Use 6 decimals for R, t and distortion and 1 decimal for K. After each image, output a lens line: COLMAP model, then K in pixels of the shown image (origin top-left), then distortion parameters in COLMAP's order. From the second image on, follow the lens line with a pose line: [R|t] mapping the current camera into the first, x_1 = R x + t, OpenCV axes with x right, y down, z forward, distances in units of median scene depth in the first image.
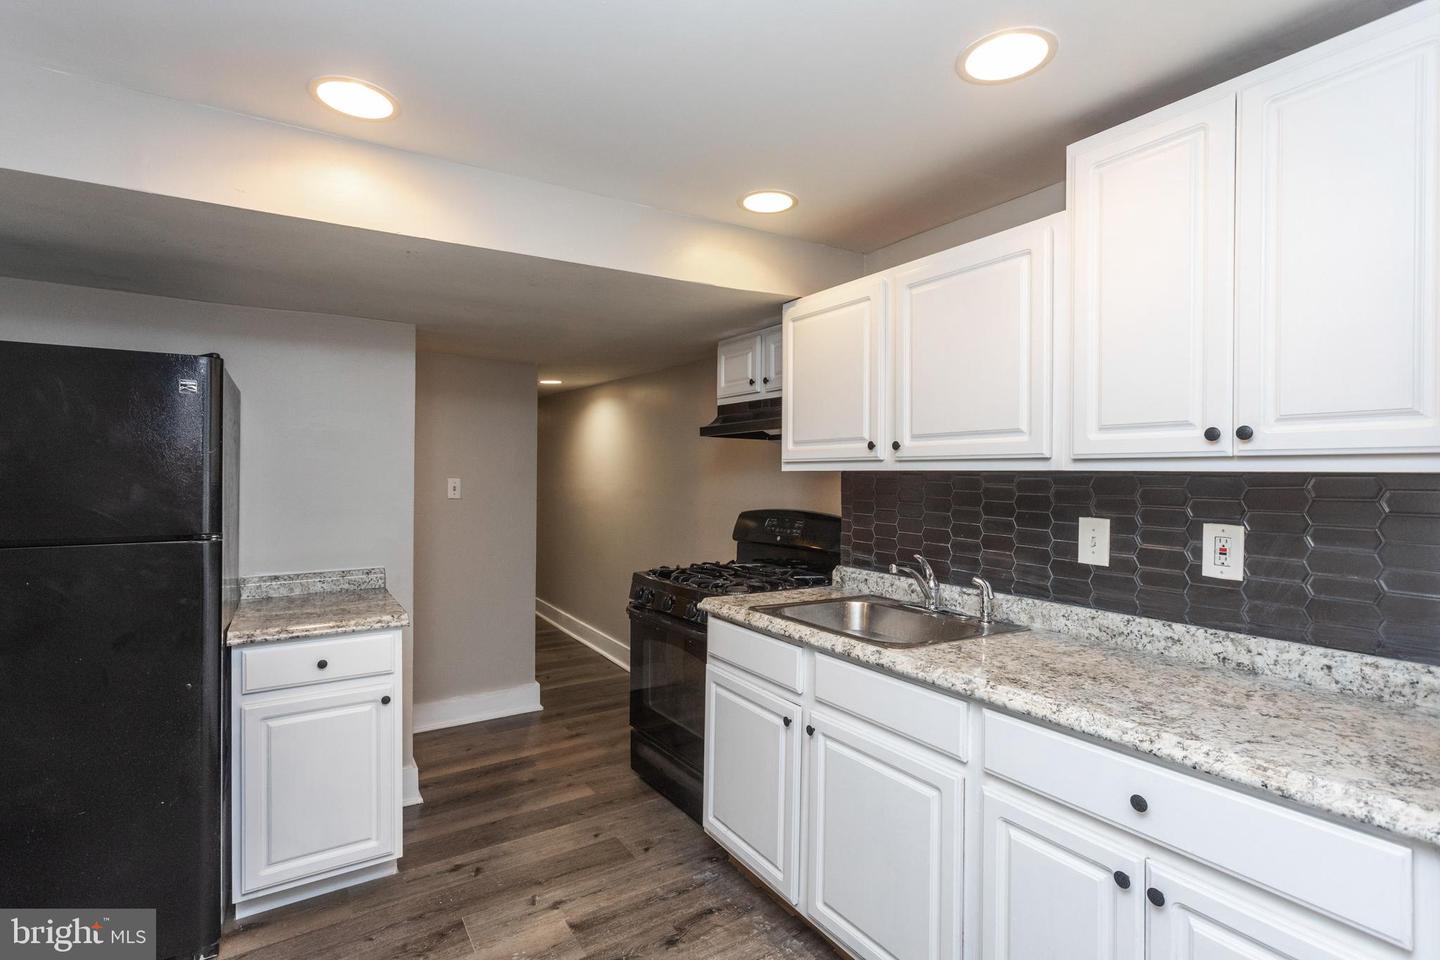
lens RADIAL K [[683.9, 0, 716.8], [0, 683.9, 473.3], [0, 0, 1]] dist [0.001722, 0.003170]
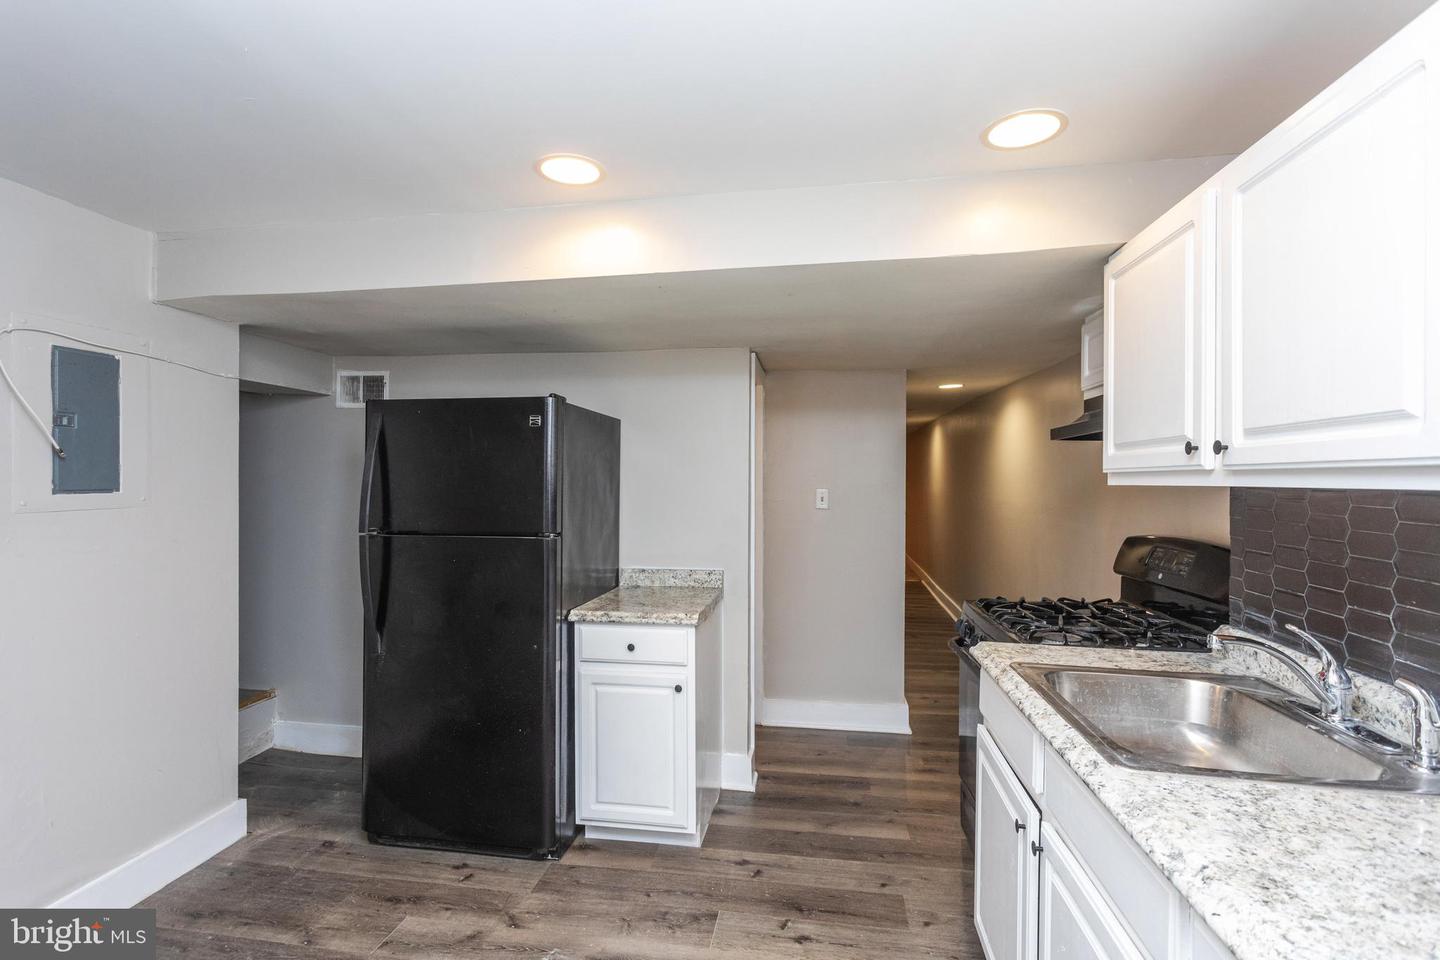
lens RADIAL K [[683.9, 0, 719.4], [0, 683.9, 479.0], [0, 0, 1]] dist [0.001722, 0.003170]
pose [[0.750576, -0.001789, -0.660782, 0.309041], [0.000256, 0.999997, -0.002416, -0.009102], [0.660784, 0.001644, 0.750574, 0.203909]]
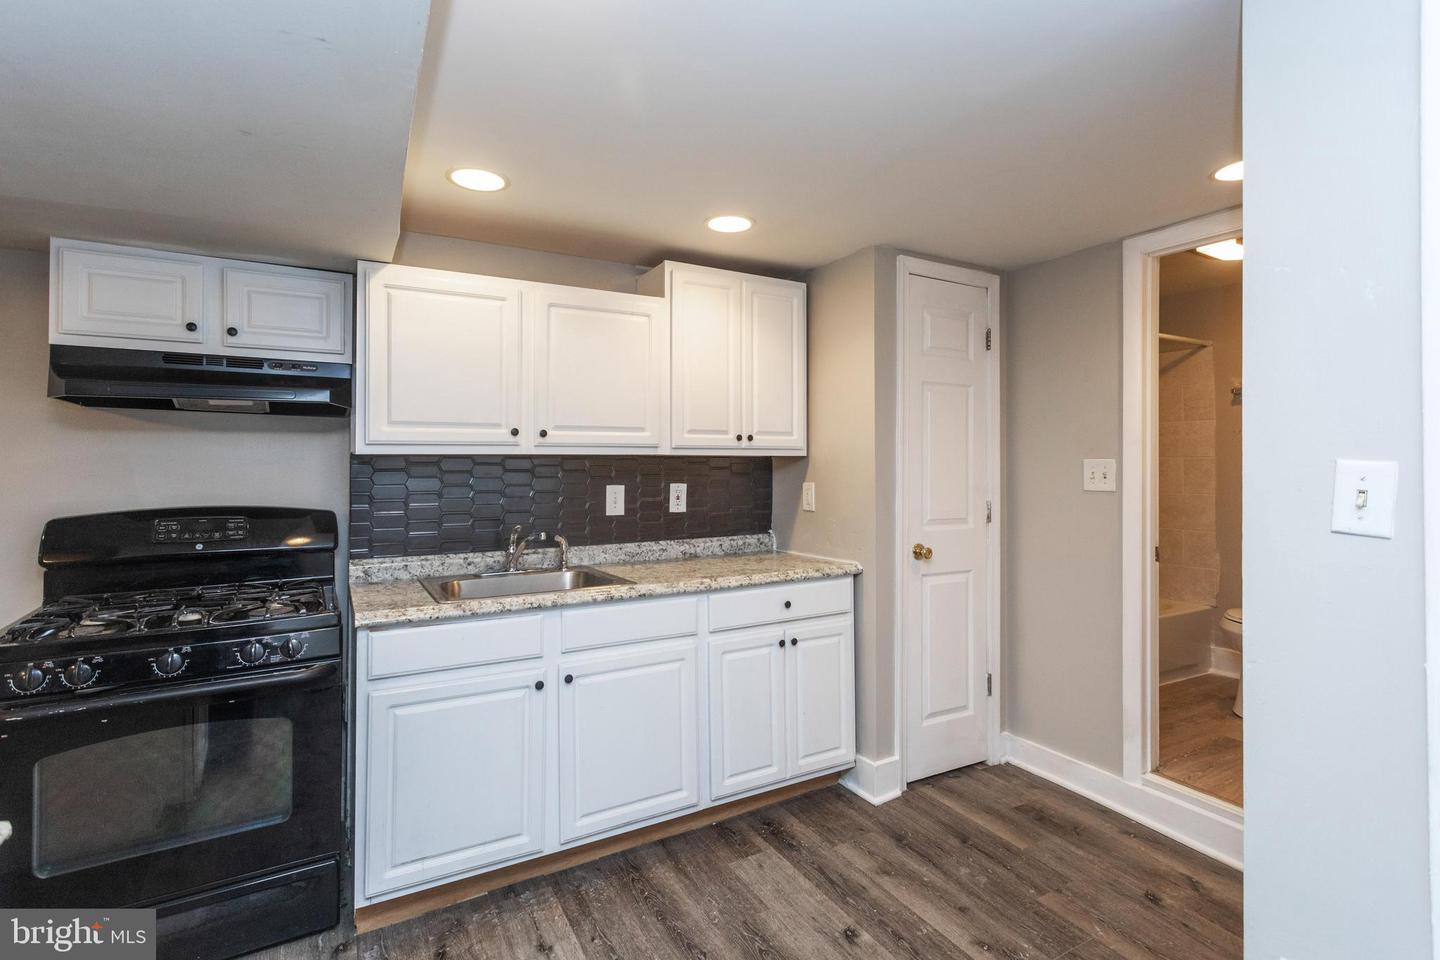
lens RADIAL K [[683.9, 0, 717.8], [0, 683.9, 454.7], [0, 0, 1]] dist [0.001722, 0.003170]
pose [[0.055190, 0.006148, 0.998457, -0.849796], [0.001905, 0.999979, -0.006262, 0.004873], [-0.998474, 0.002247, 0.055177, 0.579759]]
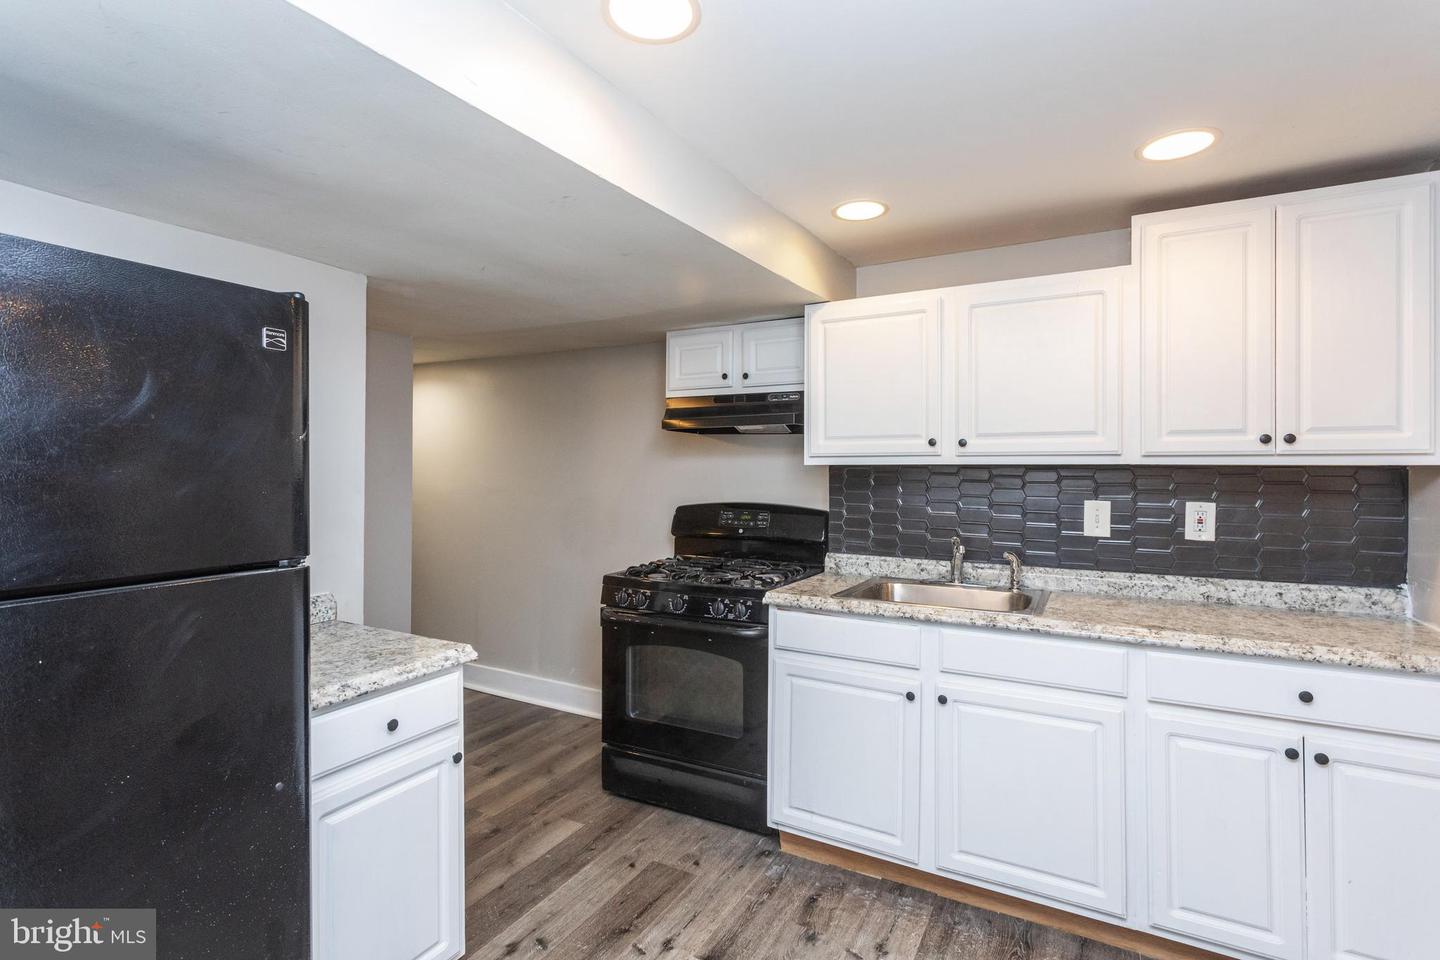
lens RADIAL K [[683.9, 0, 715.1], [0, 683.9, 466.0], [0, 0, 1]] dist [0.001722, 0.003170]
pose [[0.879029, -0.001285, 0.476766, -0.603205], [0.002155, 0.999997, -0.001278, -0.000255], [-0.476763, 0.002151, 0.879029, 0.172685]]
